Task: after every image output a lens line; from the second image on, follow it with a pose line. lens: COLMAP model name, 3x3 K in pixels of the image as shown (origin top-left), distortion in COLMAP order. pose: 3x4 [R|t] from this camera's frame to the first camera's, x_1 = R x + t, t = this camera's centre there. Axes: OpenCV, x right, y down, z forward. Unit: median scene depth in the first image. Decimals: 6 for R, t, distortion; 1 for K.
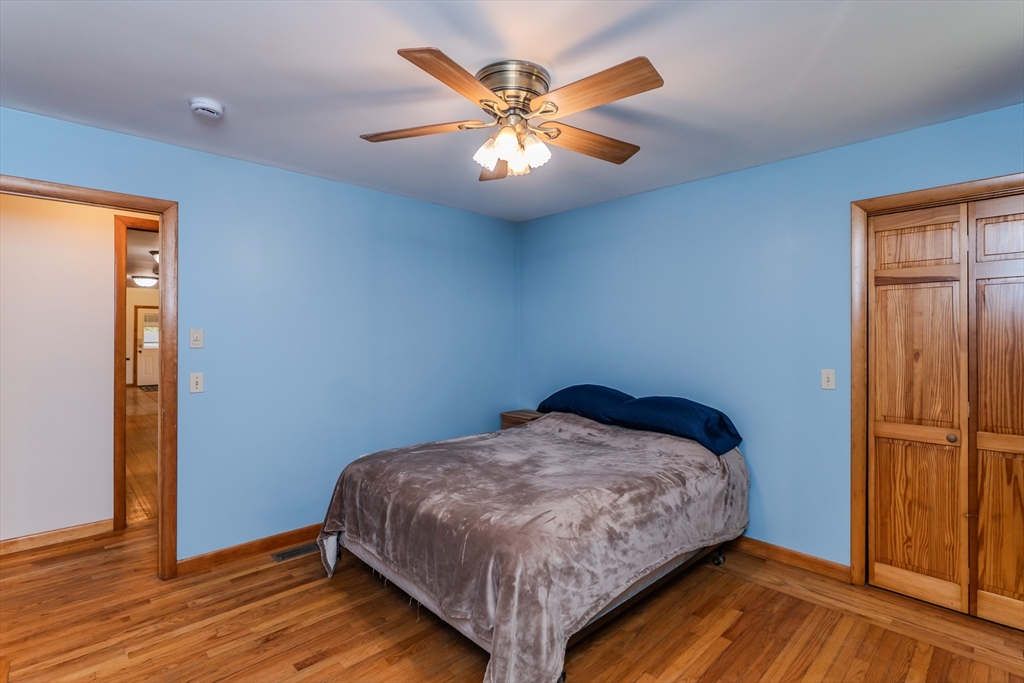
lens RADIAL K [[458.9, 0, 511.5], [0, 458.9, 340.8], [0, 0, 1]] dist [-0.010619, 0.002092]
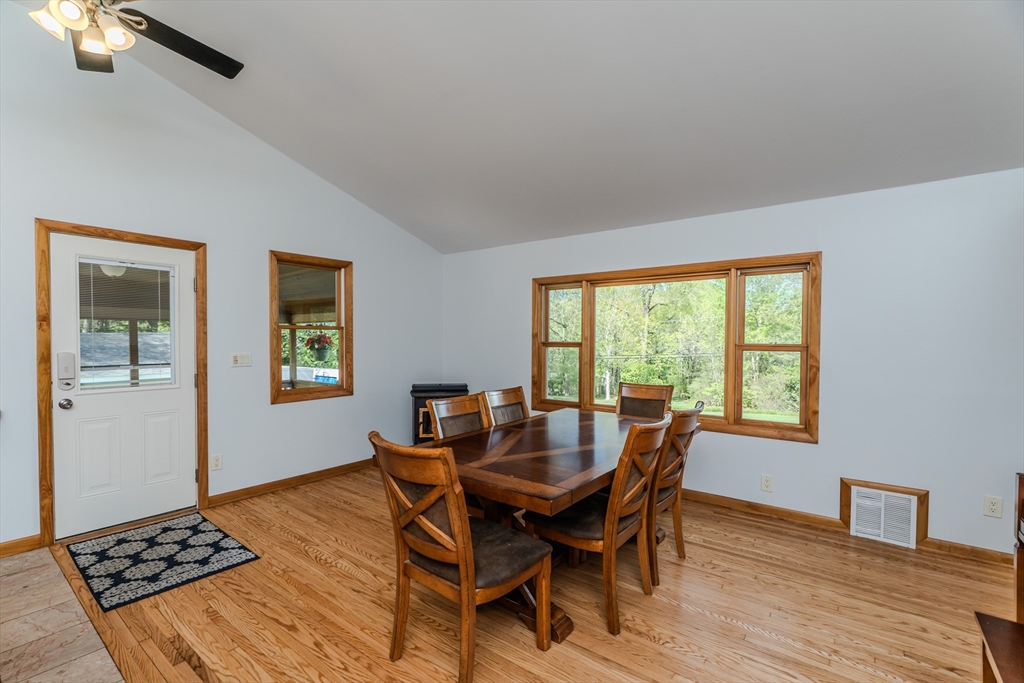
lens RADIAL K [[458.9, 0, 513.4], [0, 458.9, 351.0], [0, 0, 1]] dist [-0.010619, 0.002092]
pose [[0.988234, -0.002161, 0.152934, -0.606942], [-0.002420, 0.999554, 0.029760, -0.014392], [-0.152930, -0.029780, 0.987788, 0.712911]]
